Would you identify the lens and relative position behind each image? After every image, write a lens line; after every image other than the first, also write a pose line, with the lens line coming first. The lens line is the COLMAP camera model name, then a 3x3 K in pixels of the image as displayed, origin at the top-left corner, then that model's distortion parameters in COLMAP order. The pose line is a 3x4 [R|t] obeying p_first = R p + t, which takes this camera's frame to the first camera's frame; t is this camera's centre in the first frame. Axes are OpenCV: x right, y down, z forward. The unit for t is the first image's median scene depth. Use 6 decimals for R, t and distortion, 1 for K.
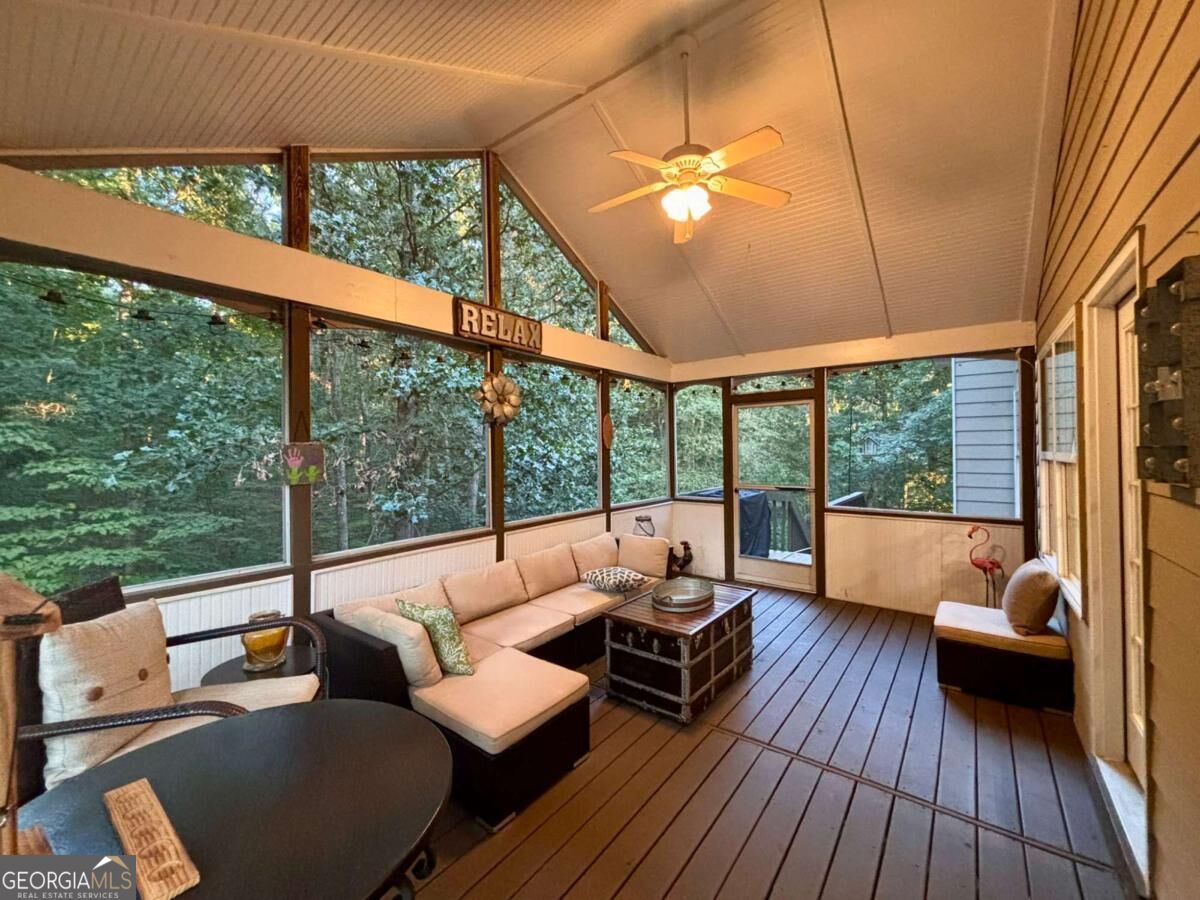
lens RADIAL K [[481.9, 0, 600.0], [0, 481.9, 450.0], [0, 0, 1]] dist [-0.000537, 0.000091]
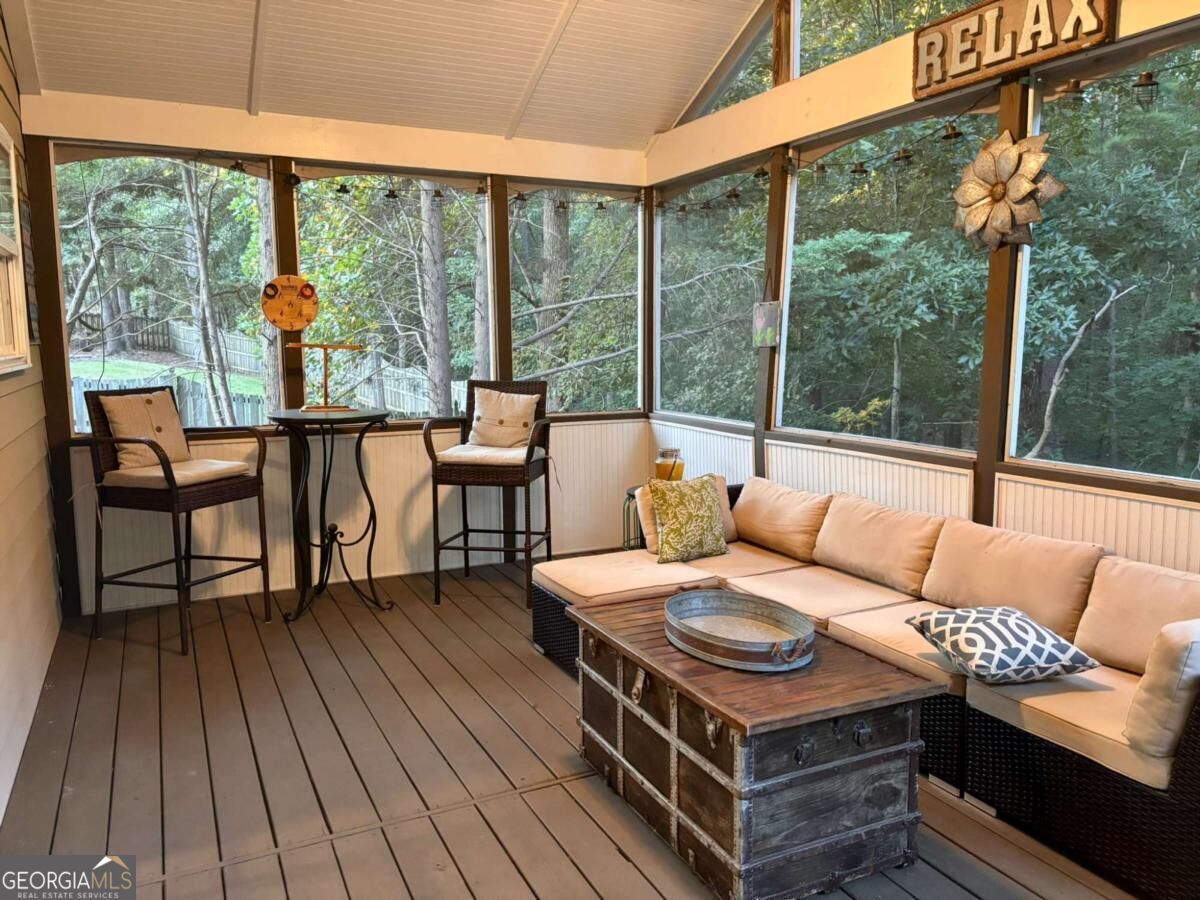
lens RADIAL K [[885.3, 0, 600.0], [0, 885.3, 450.0], [0, 0, 1]] dist [0.001243, 0.001142]
pose [[-0.433715, 0.151999, -0.888137, 0.798894], [0.050385, 0.988218, 0.144522, -0.002038], [0.899640, 0.017932, -0.436263, 1.058851]]
